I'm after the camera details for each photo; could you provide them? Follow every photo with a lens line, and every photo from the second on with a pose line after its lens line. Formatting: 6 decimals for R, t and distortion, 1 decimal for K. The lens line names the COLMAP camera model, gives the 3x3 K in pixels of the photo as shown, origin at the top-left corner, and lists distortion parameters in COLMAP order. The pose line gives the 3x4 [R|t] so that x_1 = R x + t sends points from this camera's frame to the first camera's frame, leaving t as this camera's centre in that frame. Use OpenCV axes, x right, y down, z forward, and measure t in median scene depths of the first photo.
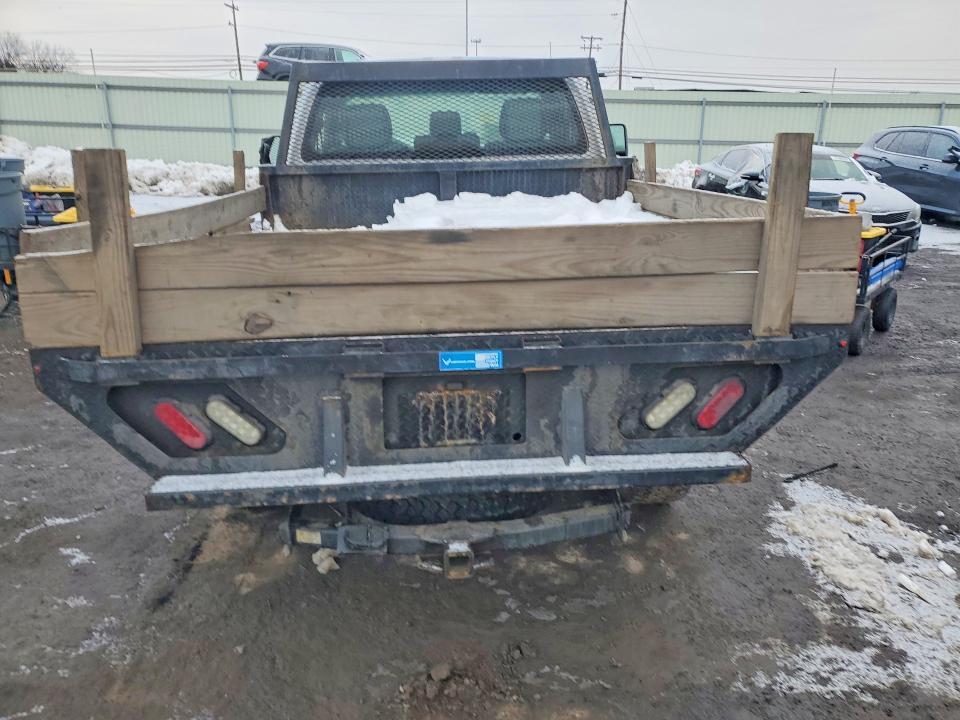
lens RADIAL K [[768.9, 0, 476.7], [0, 768.9, 361.5], [0, 0, 1]] dist [0.016735, -0.004488]
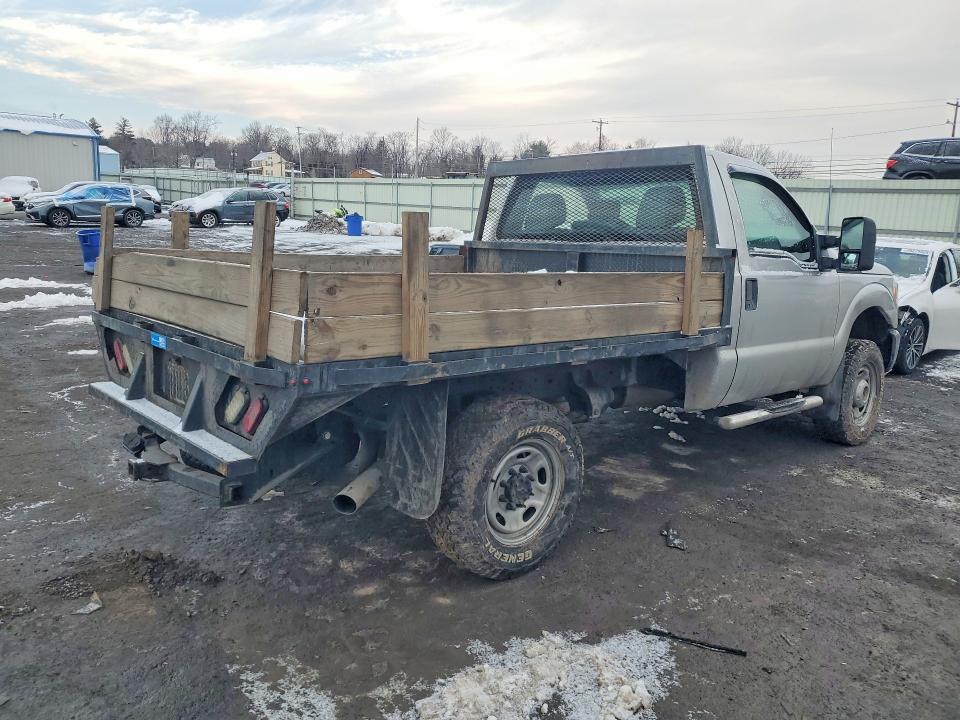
lens RADIAL K [[768.9, 0, 477.5], [0, 768.9, 354.6], [0, 0, 1]] dist [0.016735, -0.004488]
pose [[0.595276, 0.157076, -0.788019, 1.058436], [-0.260290, 0.965521, -0.004168, -0.093268], [0.760194, 0.207595, 0.615637, 0.354206]]
